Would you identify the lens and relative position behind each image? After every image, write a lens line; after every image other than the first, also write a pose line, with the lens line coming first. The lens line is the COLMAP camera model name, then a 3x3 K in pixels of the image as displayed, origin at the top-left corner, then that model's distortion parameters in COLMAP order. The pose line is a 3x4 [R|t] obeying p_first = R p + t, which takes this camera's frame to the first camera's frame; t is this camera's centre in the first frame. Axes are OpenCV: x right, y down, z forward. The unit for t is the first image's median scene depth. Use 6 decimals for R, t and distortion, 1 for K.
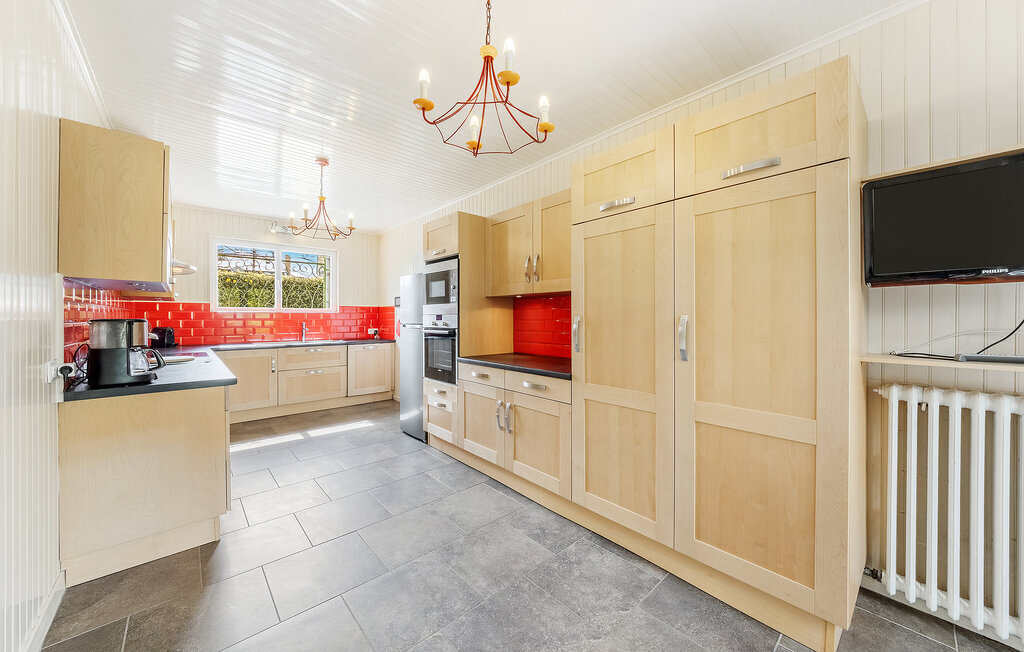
lens RADIAL K [[376.8, 0, 506.8], [0, 376.8, 307.6], [0, 0, 1]] dist [-0.000507, 0.000047]
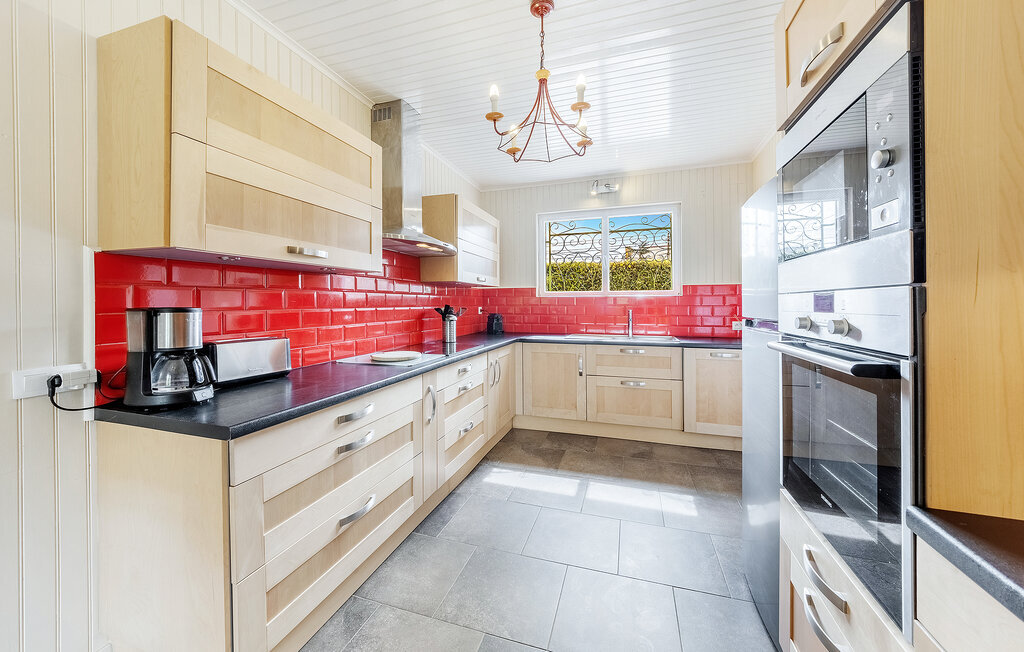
lens RADIAL K [[376.8, 0, 506.8], [0, 376.8, 307.6], [0, 0, 1]] dist [-0.000507, 0.000047]
pose [[0.510524, 0.004744, -0.859850, -0.057363], [0.029263, 0.999310, 0.022888, 0.015688], [0.859365, -0.036846, 0.510033, 0.598799]]
